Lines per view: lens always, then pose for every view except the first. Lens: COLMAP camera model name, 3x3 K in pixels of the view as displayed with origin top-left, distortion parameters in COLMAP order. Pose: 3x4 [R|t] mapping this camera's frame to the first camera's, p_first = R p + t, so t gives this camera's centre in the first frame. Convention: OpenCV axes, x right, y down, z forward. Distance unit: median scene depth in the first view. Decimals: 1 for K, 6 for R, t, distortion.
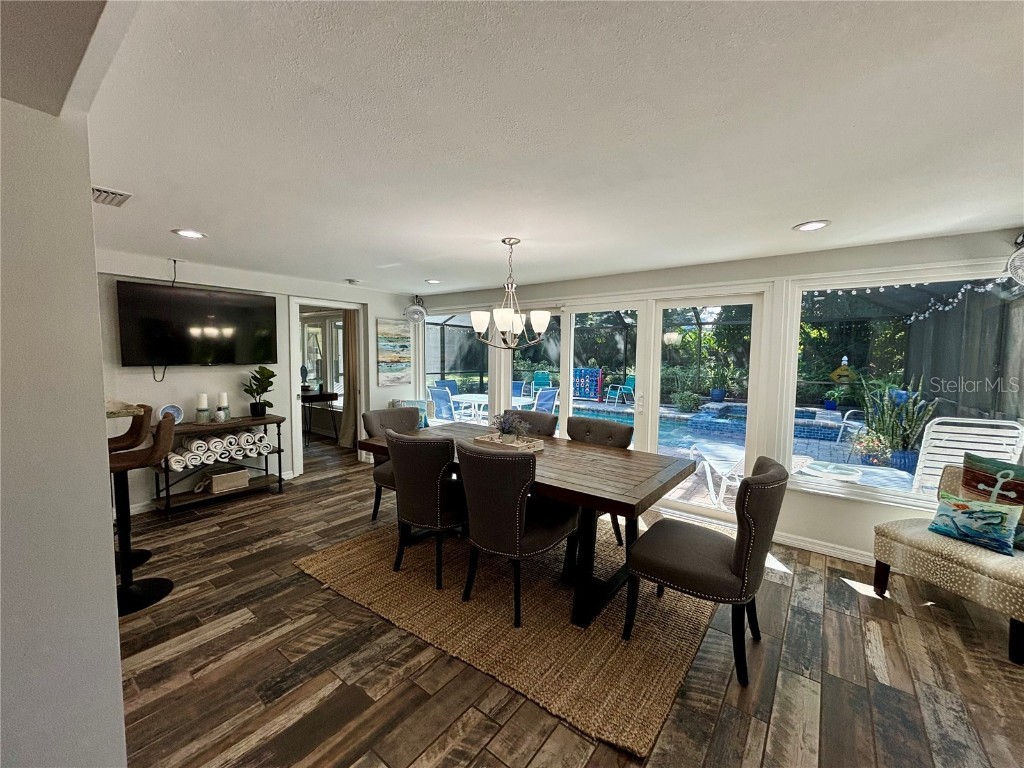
lens RADIAL K [[412.2, 0, 510.1], [0, 412.2, 381.8], [0, 0, 1]] dist [0.000525, -0.001067]
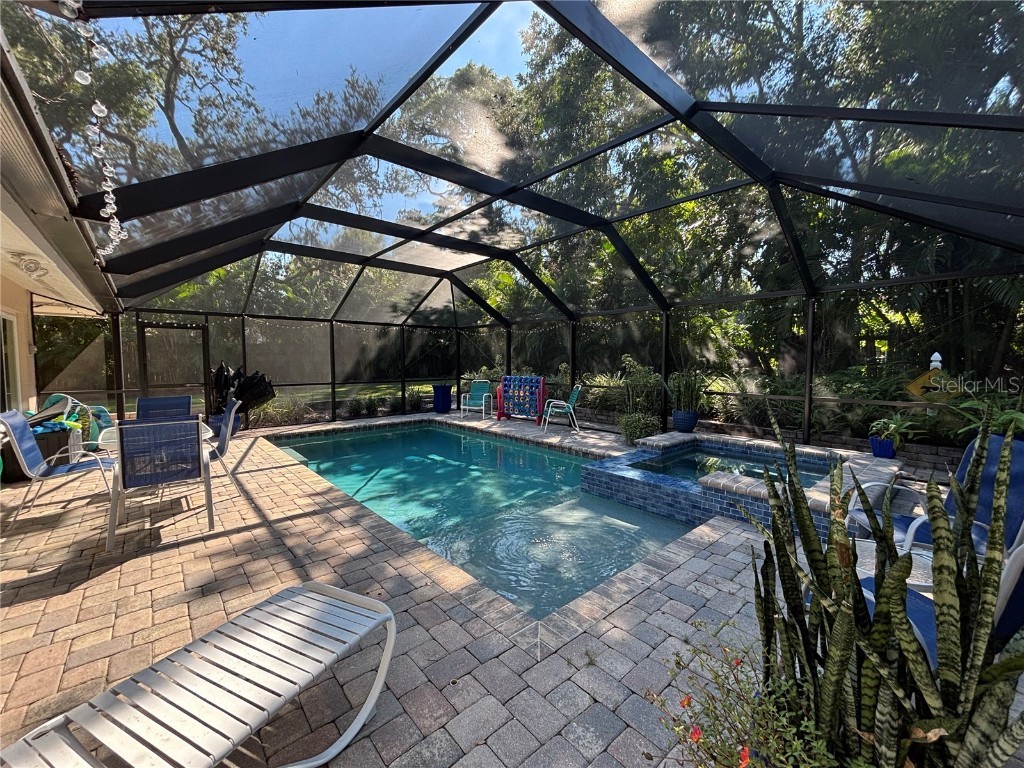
lens RADIAL K [[412.2, 0, 511.8], [0, 412.2, 384.2], [0, 0, 1]] dist [0.000525, -0.001067]
pose [[0.981697, -0.000820, -0.190447, 1.077107], [-0.001812, 0.999905, -0.013644, -0.034725], [0.190440, 0.013739, 0.981603, 1.040012]]
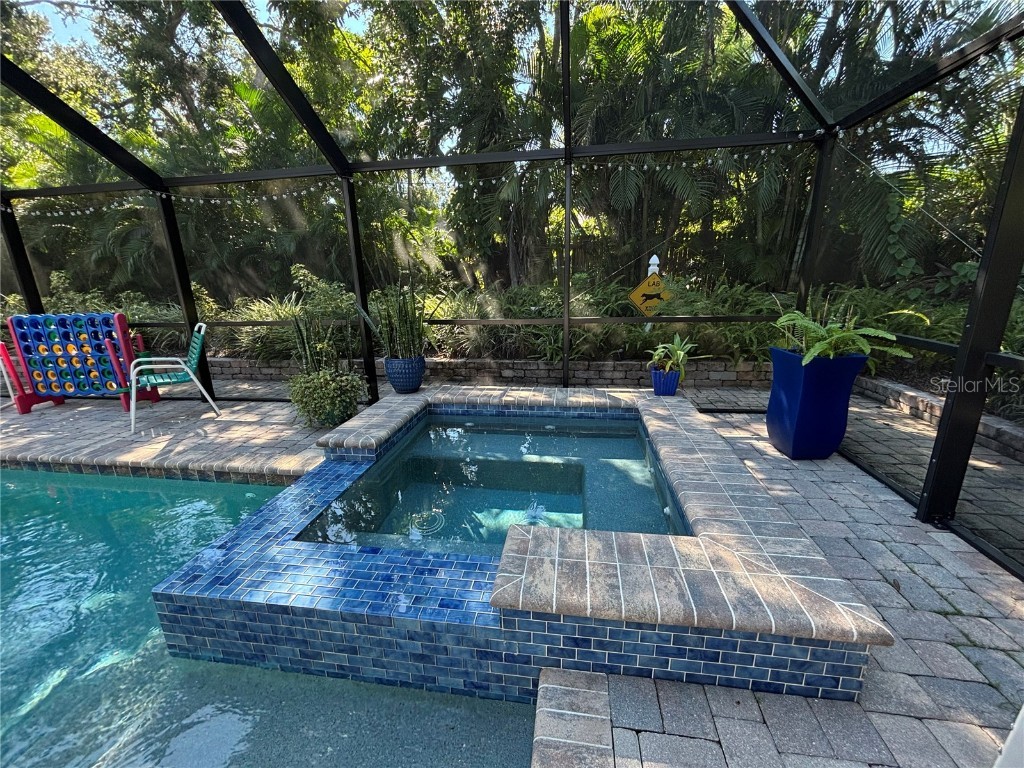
lens RADIAL K [[412.2, 0, 508.4], [0, 412.2, 389.0], [0, 0, 1]] dist [0.000525, -0.001067]
pose [[0.879163, -0.161981, 0.448145, 1.225285], [0.070000, 0.974151, 0.214780, -0.073882], [-0.471351, -0.157456, 0.867776, 1.892183]]
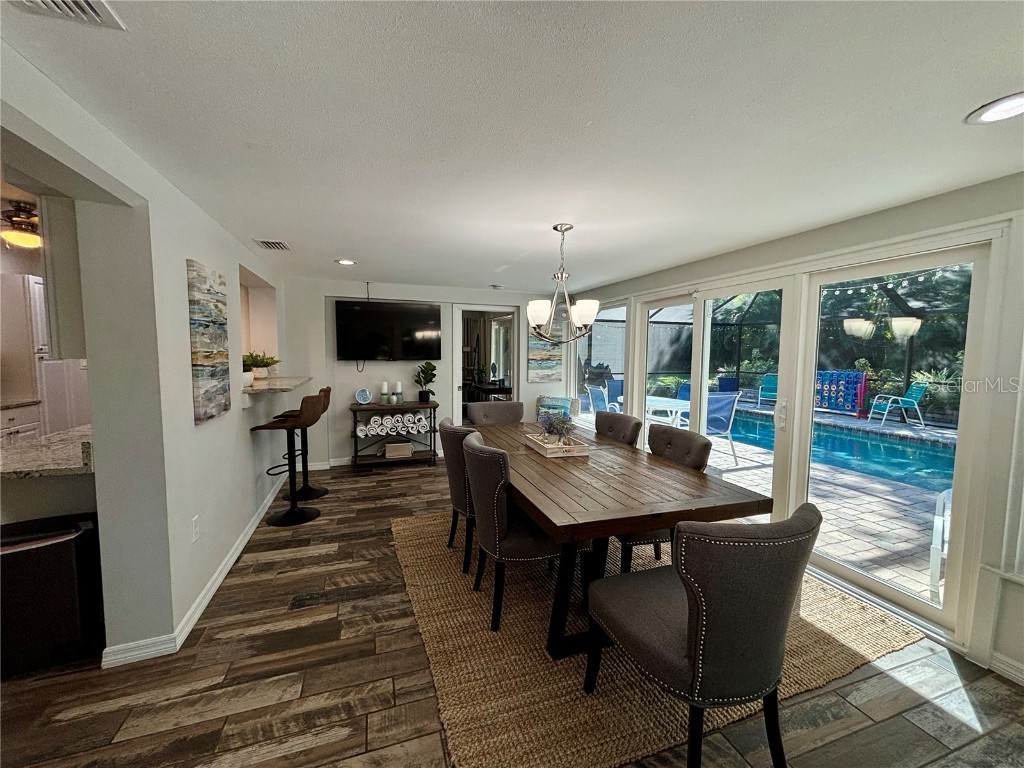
lens RADIAL K [[412.2, 0, 506.8], [0, 412.2, 382.4], [0, 0, 1]] dist [0.000525, -0.001067]
pose [[0.833859, 0.037518, -0.550701, 0.332510], [-0.036751, 0.999247, 0.012429, 0.000697], [0.550753, 0.009875, 0.834610, 0.124791]]
